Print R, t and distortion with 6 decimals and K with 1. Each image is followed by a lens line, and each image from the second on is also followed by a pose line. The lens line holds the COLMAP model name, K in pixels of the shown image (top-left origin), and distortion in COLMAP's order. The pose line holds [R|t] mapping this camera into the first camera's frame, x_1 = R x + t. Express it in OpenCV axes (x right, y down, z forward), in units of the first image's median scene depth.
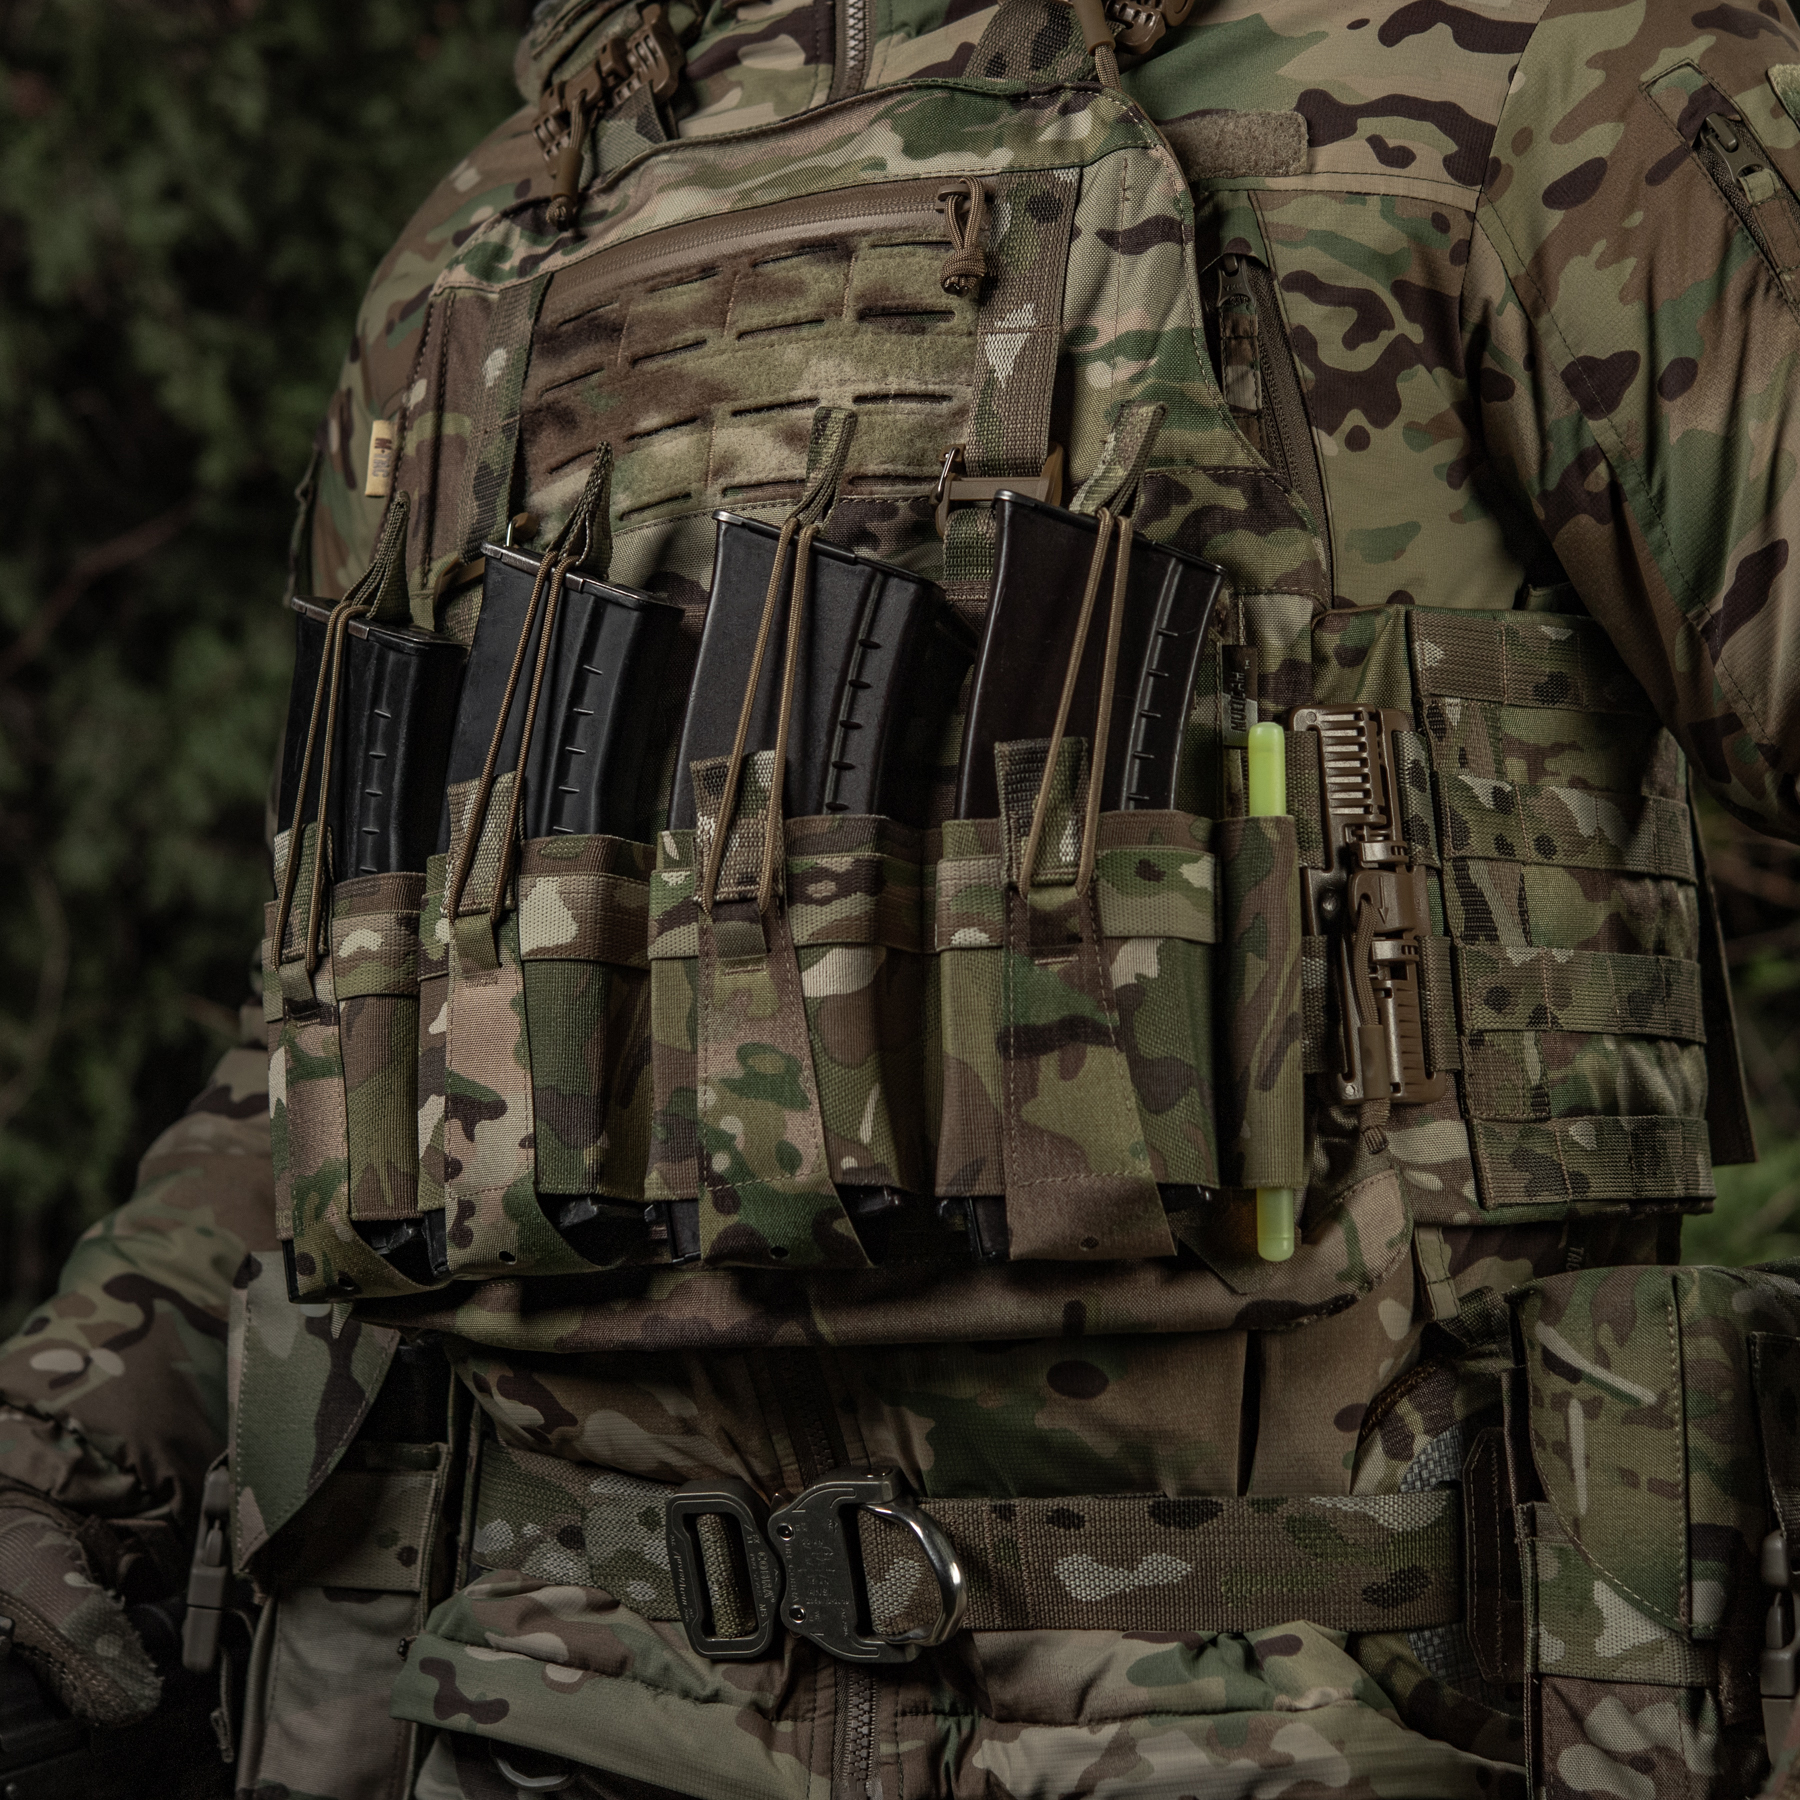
lens RADIAL K [[5071.8, 0, 900.0], [0, 5071.8, 900.0], [0, 0, 1]] dist [-0.150450, 0.773470]
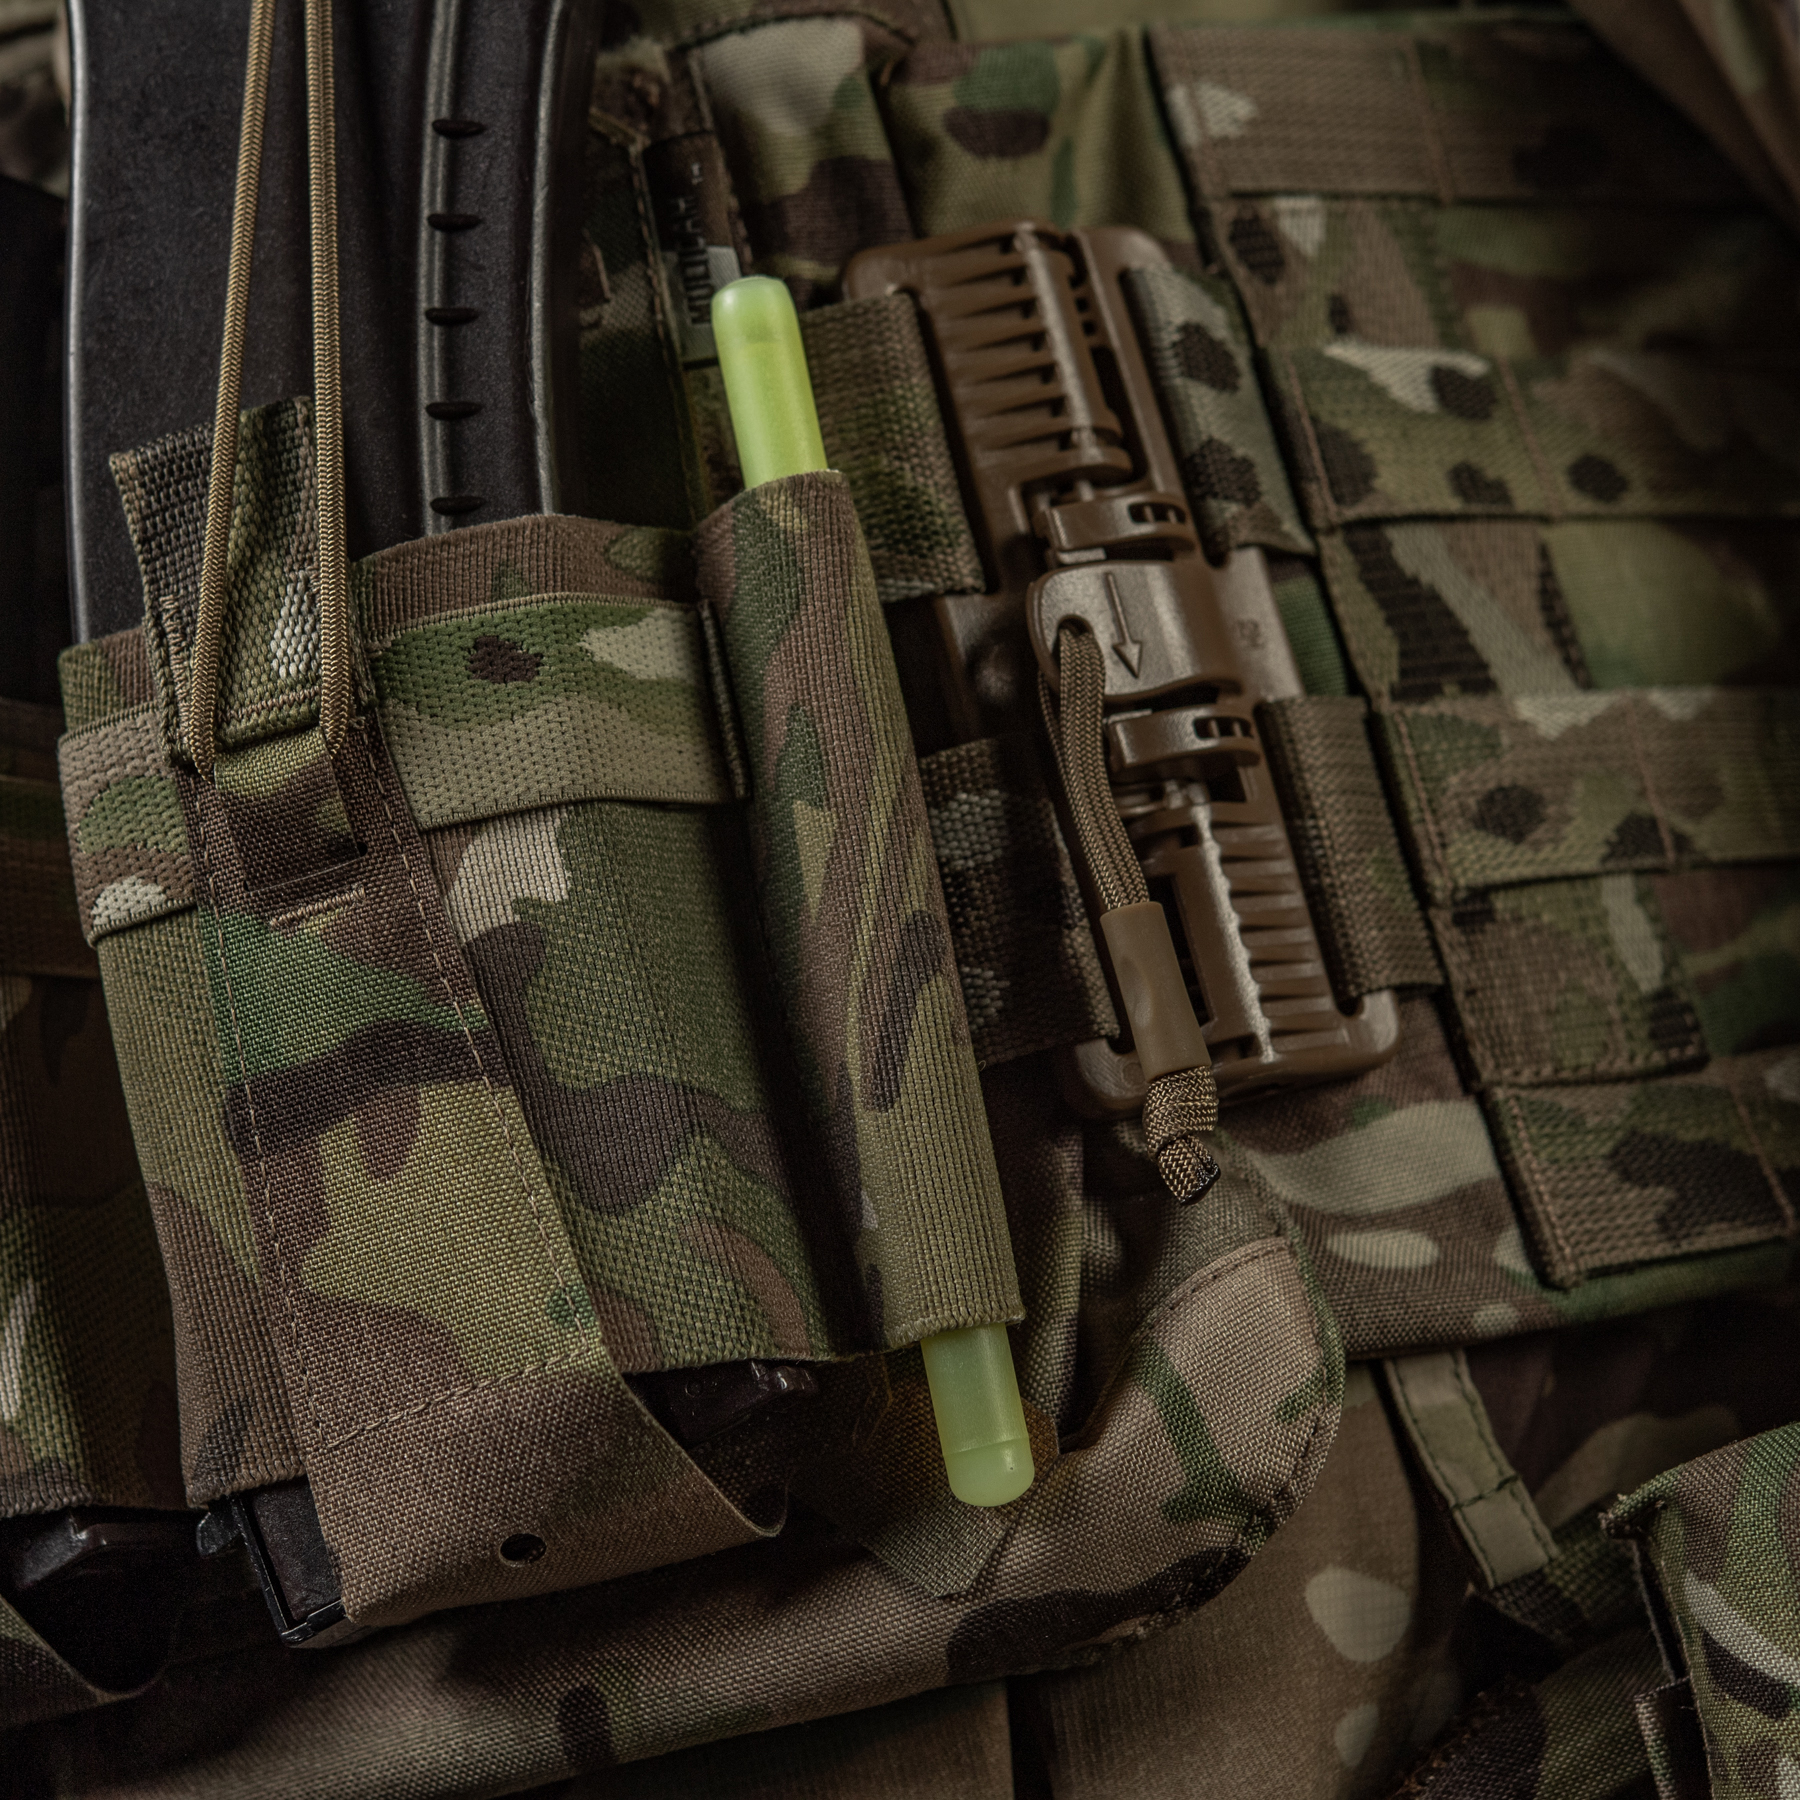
lens RADIAL K [[4804.5, 0, 636.1], [0, 4804.5, 904.7], [0, 0, 1]] dist [0.003011, -0.163113]
pose [[0.945395, -0.220925, -0.239625, 0.151190], [0.198850, 0.973494, -0.112996, 0.061853], [0.258237, 0.059176, 0.964267, 0.609885]]
